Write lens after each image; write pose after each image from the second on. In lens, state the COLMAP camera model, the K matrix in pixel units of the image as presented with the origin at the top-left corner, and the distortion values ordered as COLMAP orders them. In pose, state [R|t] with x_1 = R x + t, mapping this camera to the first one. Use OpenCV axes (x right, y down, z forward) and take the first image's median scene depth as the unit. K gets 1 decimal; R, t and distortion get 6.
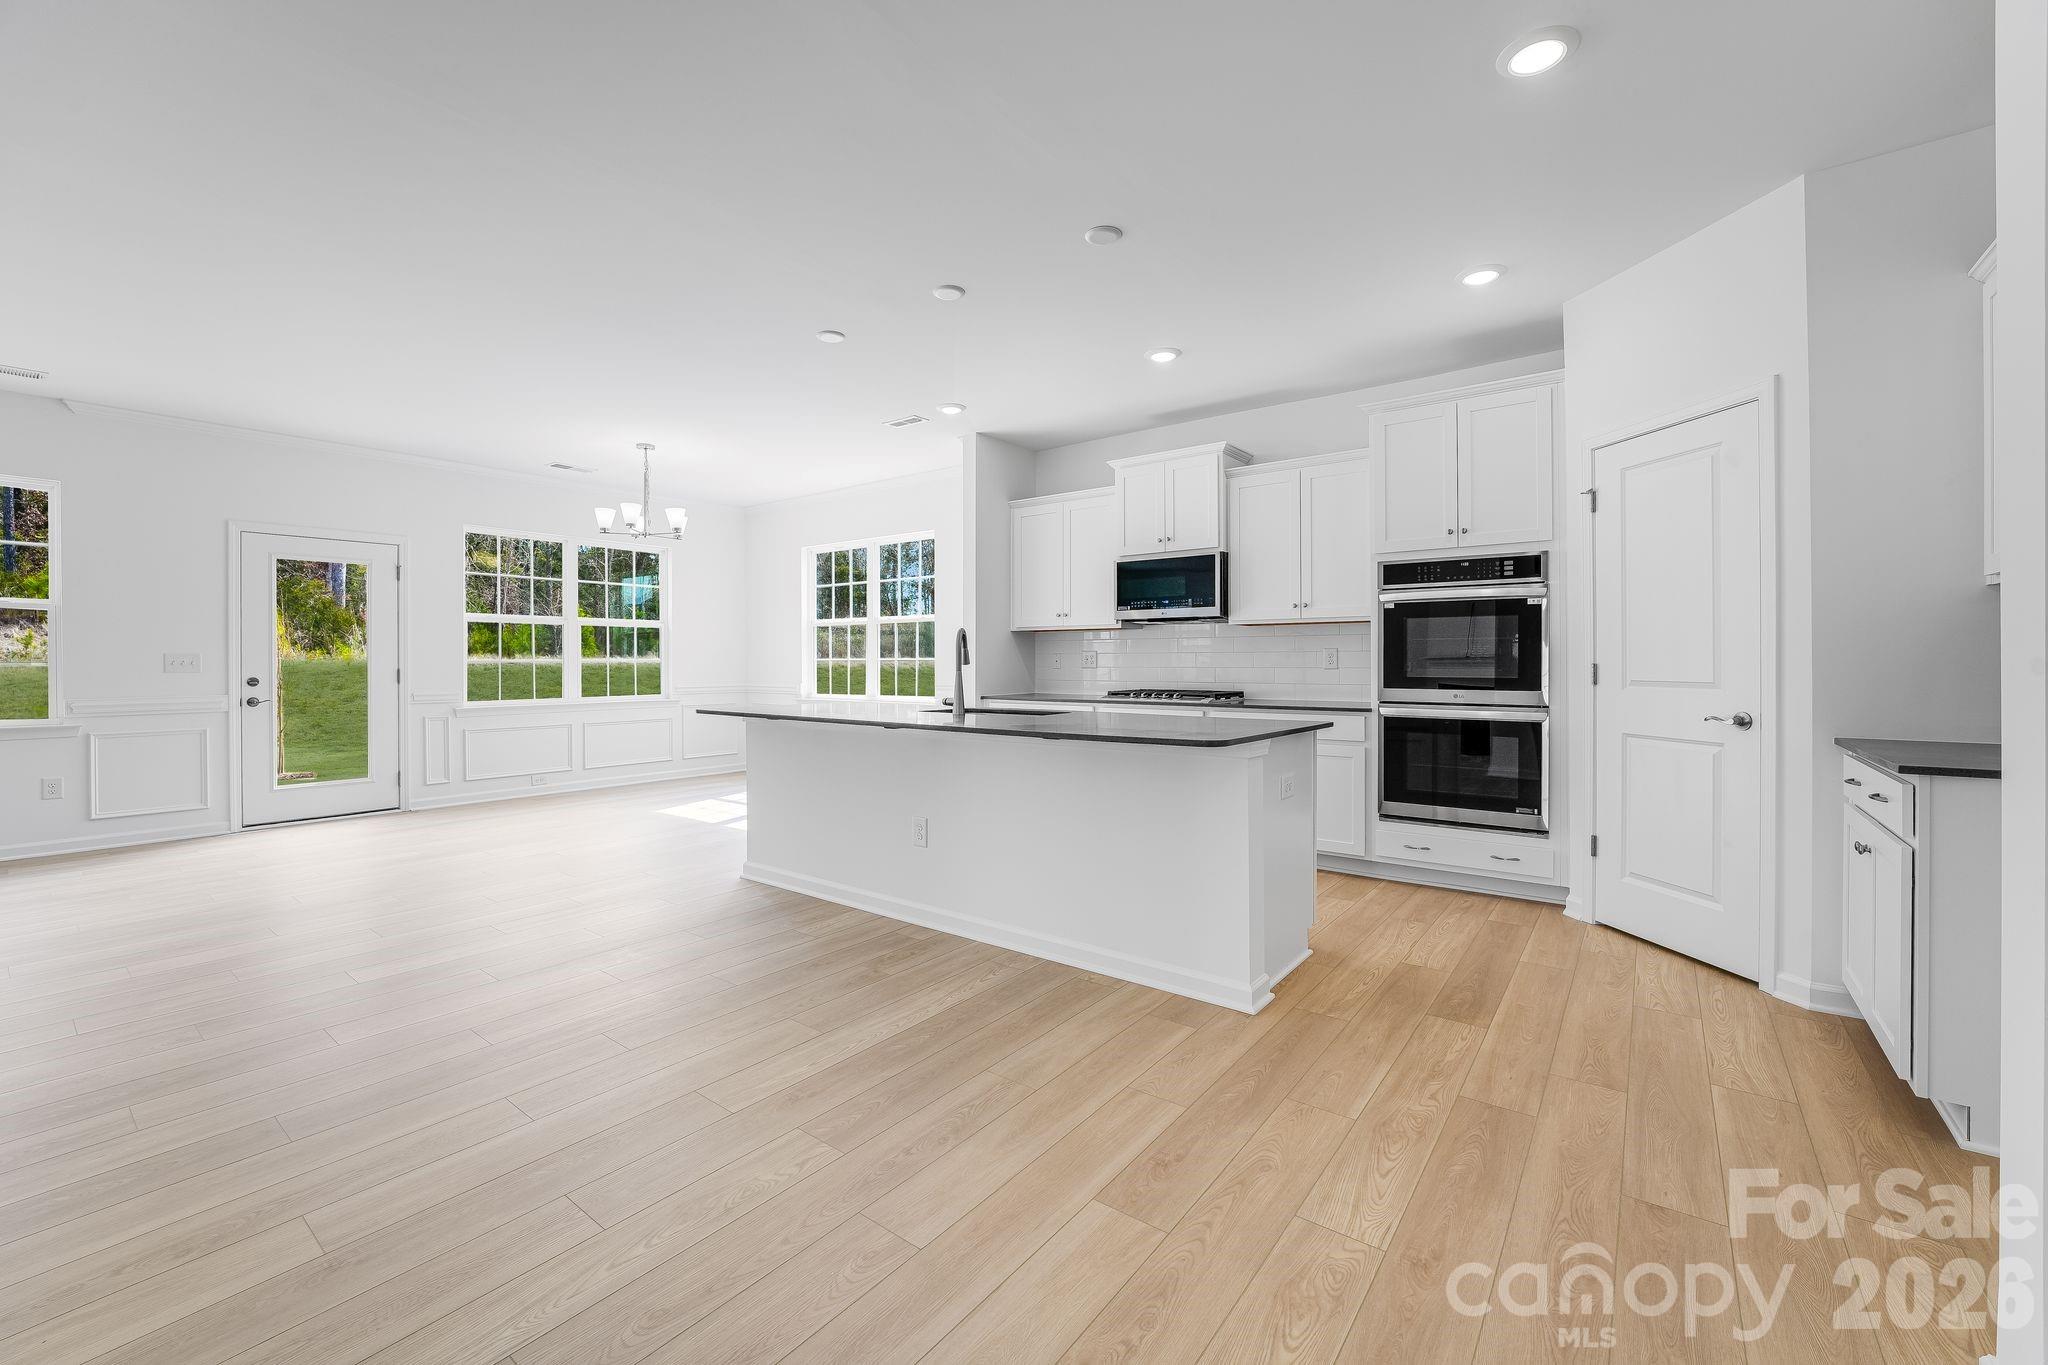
lens RADIAL K [[851.6, 0, 1024.7], [0, 851.6, 669.3], [0, 0, 1]] dist [-0.000578, -0.000066]
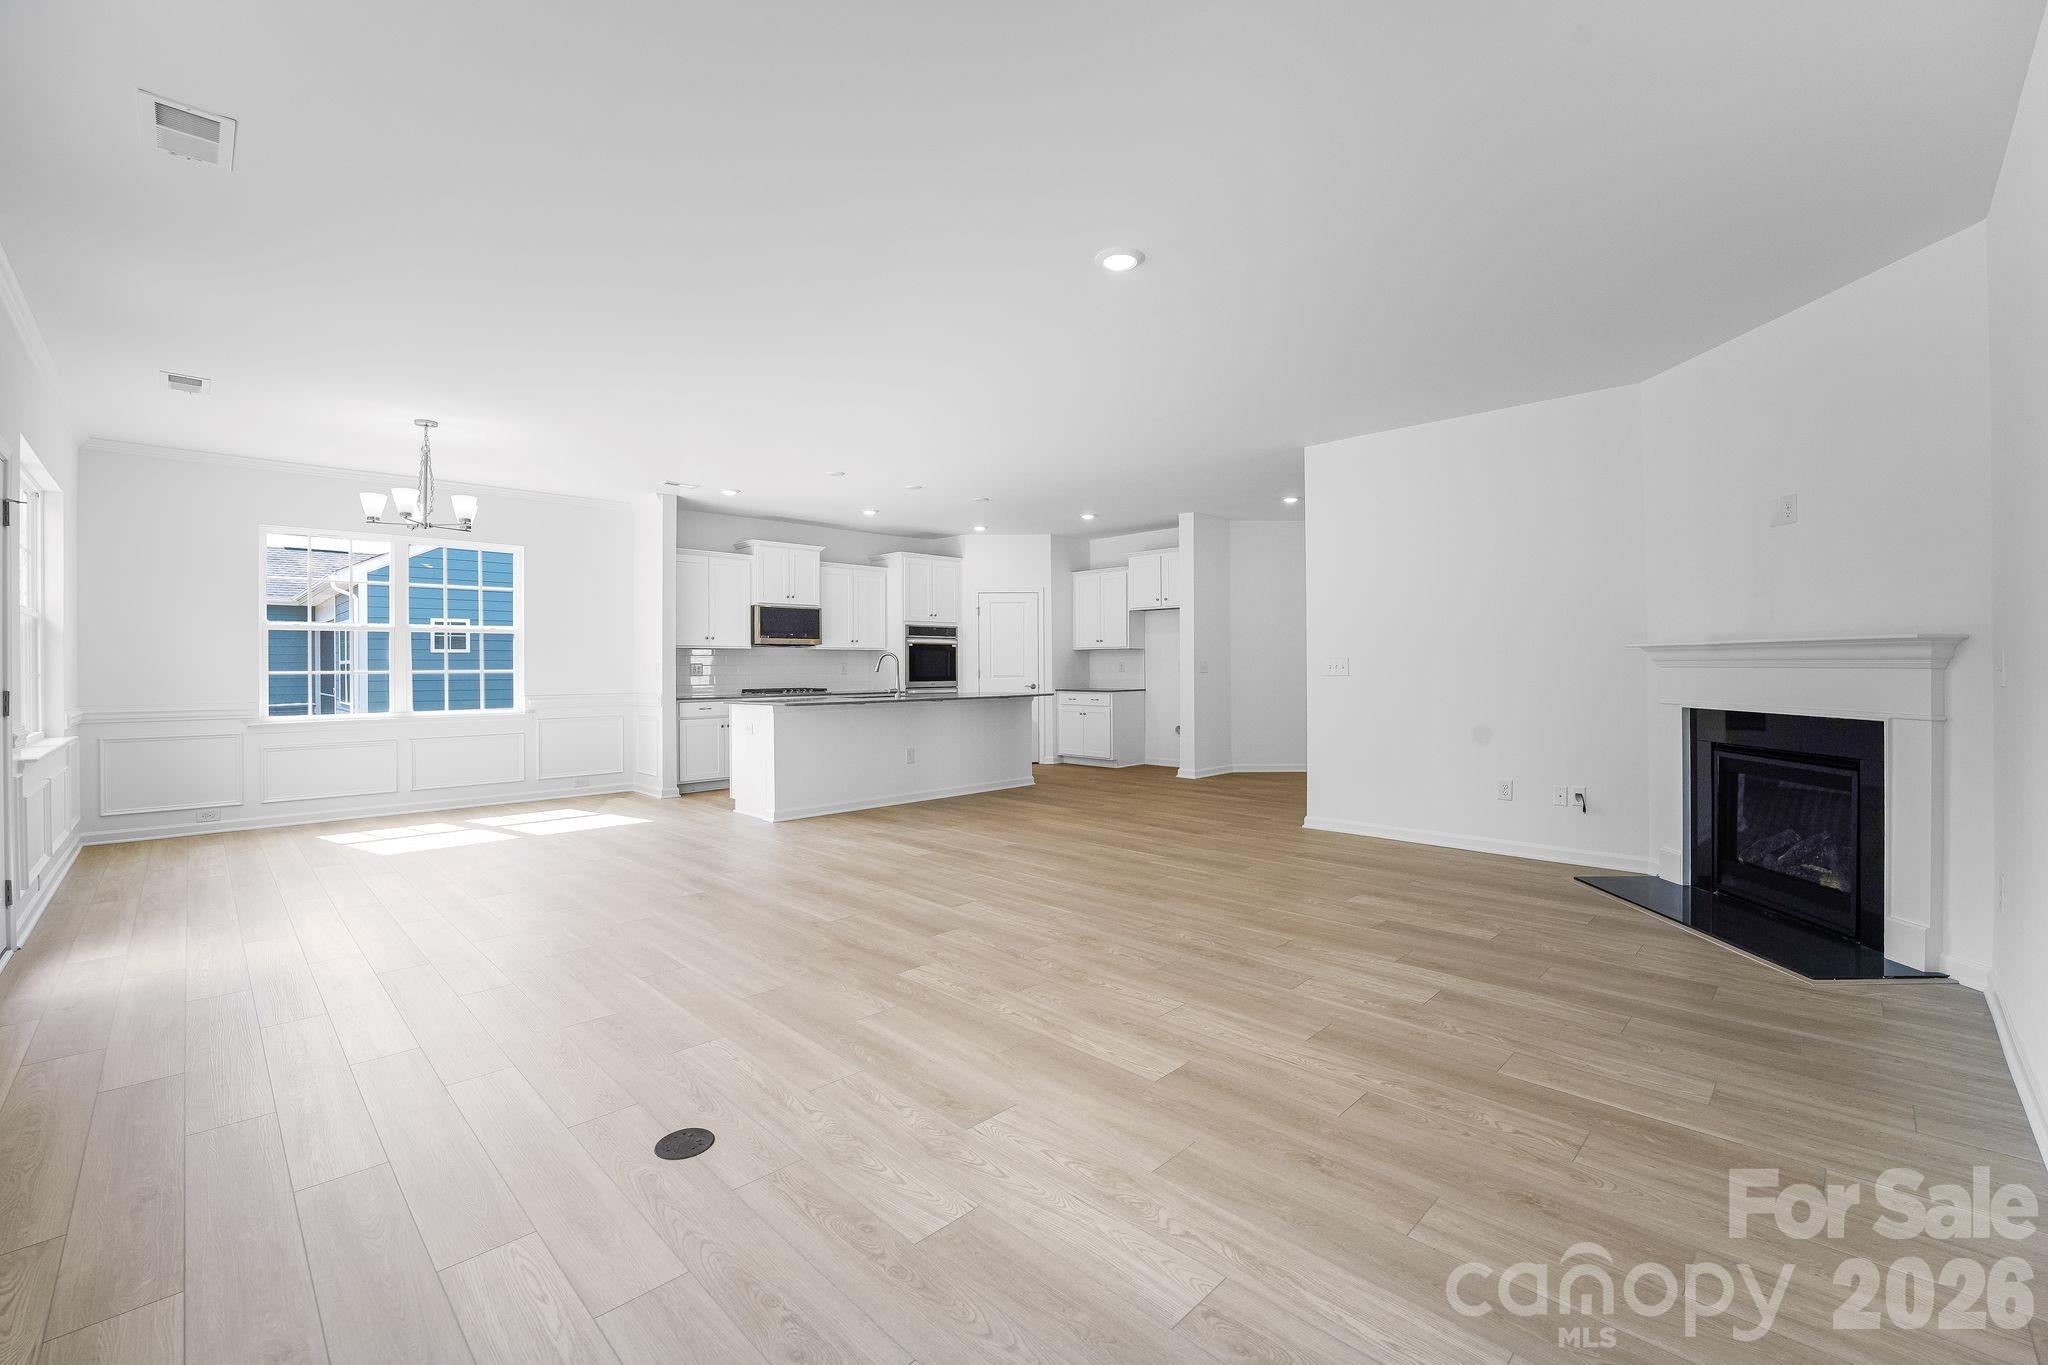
lens RADIAL K [[851.6, 0, 1024.7], [0, 851.6, 669.3], [0, 0, 1]] dist [-0.000578, -0.000066]
pose [[0.149492, 0.001478, 0.988762, -1.353147], [0.011914, 0.999924, -0.003295, -0.000307], [-0.988691, 0.012272, 0.149463, 0.292583]]
